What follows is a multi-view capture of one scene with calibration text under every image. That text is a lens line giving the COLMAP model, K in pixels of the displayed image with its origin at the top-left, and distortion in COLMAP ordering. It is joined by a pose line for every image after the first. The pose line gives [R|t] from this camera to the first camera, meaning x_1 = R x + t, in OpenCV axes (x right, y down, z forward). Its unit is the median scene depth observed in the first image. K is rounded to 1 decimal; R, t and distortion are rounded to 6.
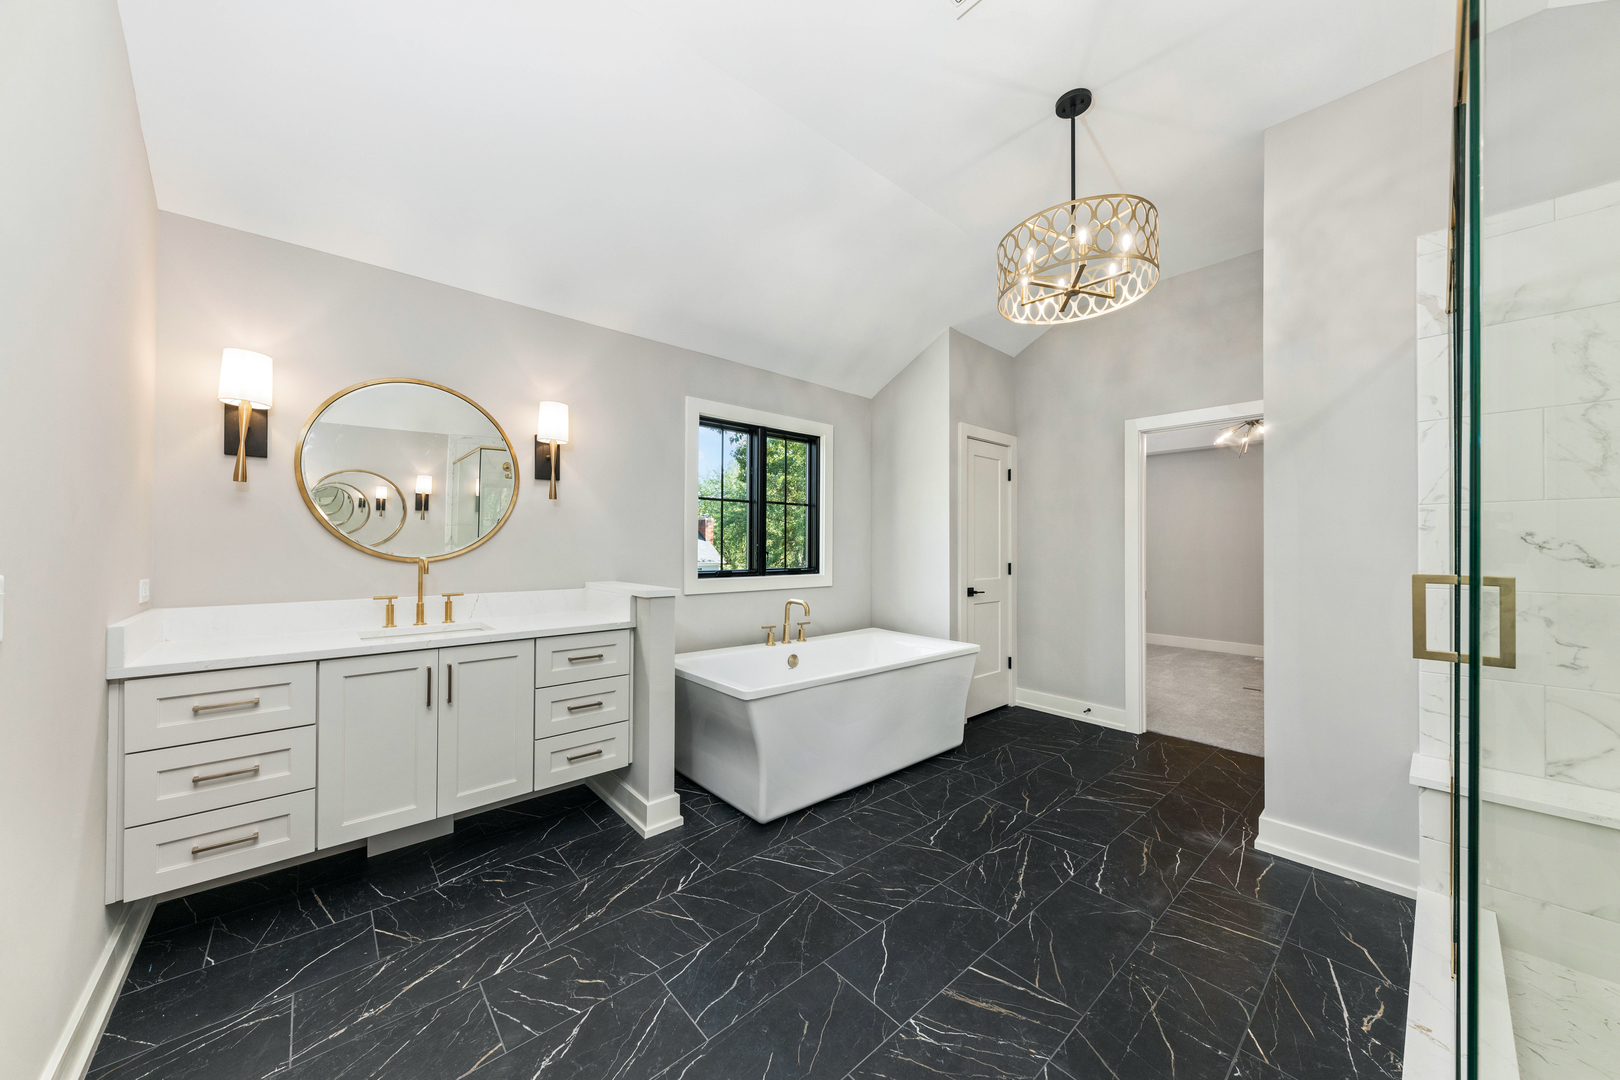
lens RADIAL K [[564.1, 0, 805.0], [0, 564.1, 544.6], [0, 0, 1]] dist [0.010065, -0.000063]
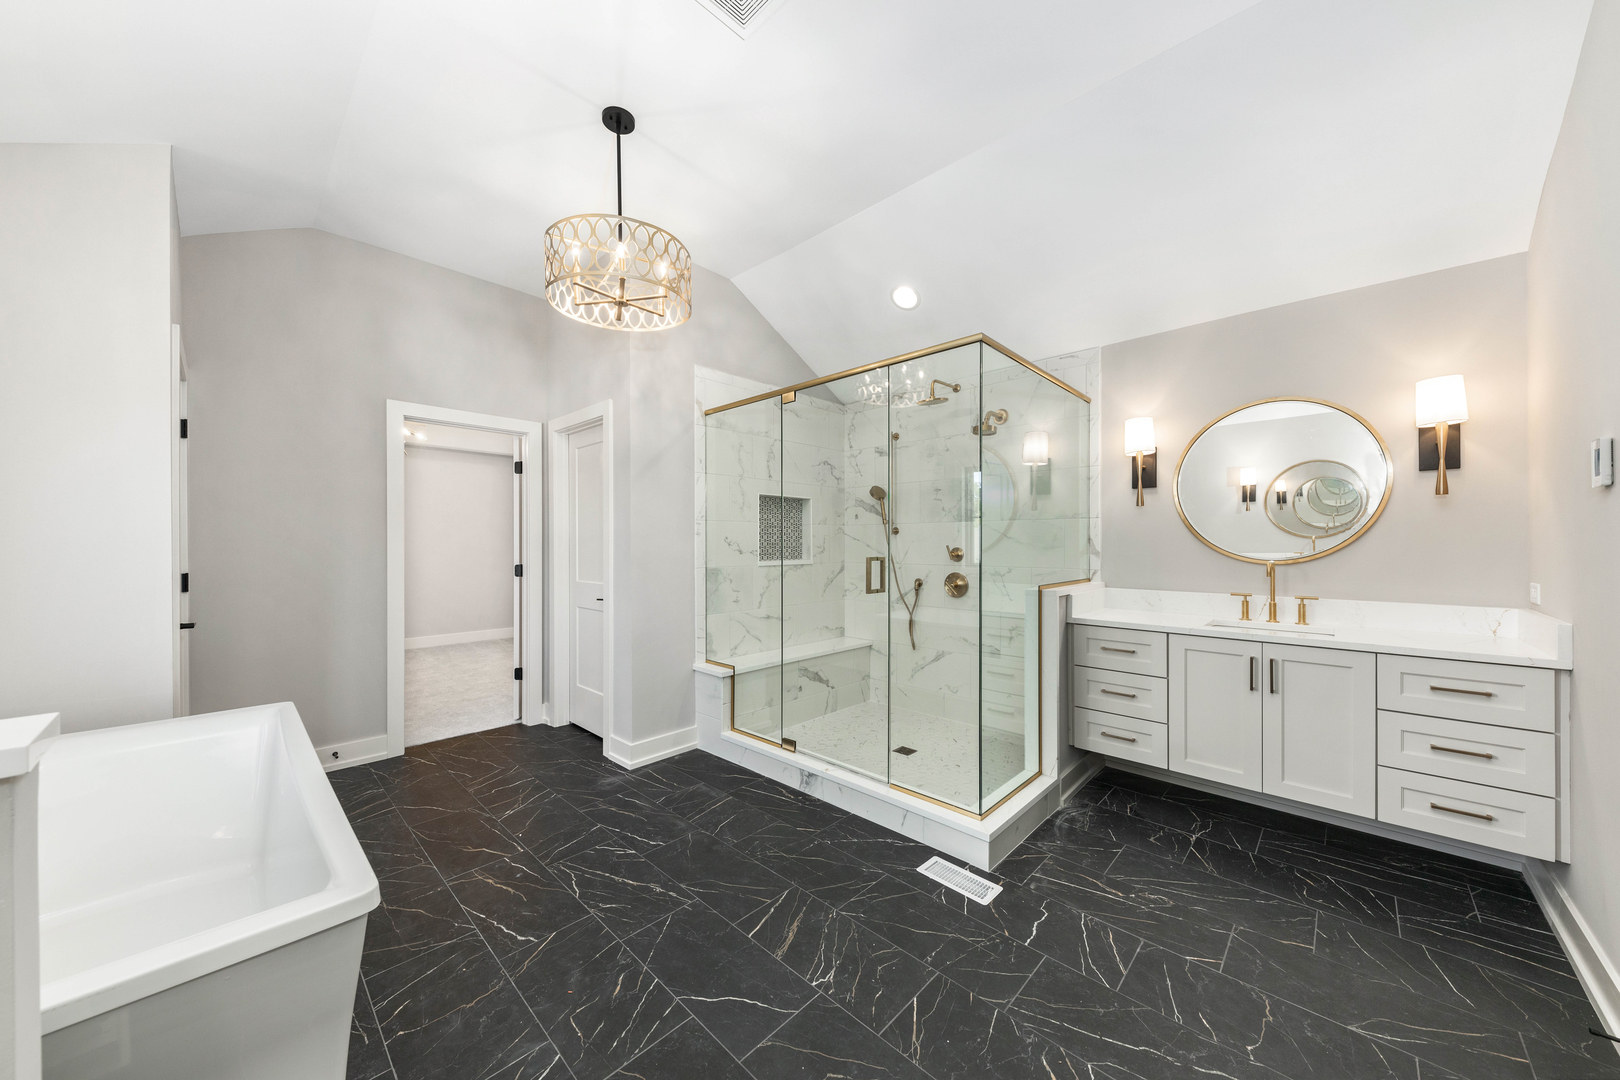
lens RADIAL K [[564.1, 0, 802.1], [0, 564.1, 538.6], [0, 0, 1]] dist [0.010065, -0.000063]
pose [[-0.091715, 0.004018, 0.995777, -0.649017], [-0.002588, 0.999988, -0.004273, -0.007159], [-0.995782, -0.002969, -0.091704, 0.814540]]
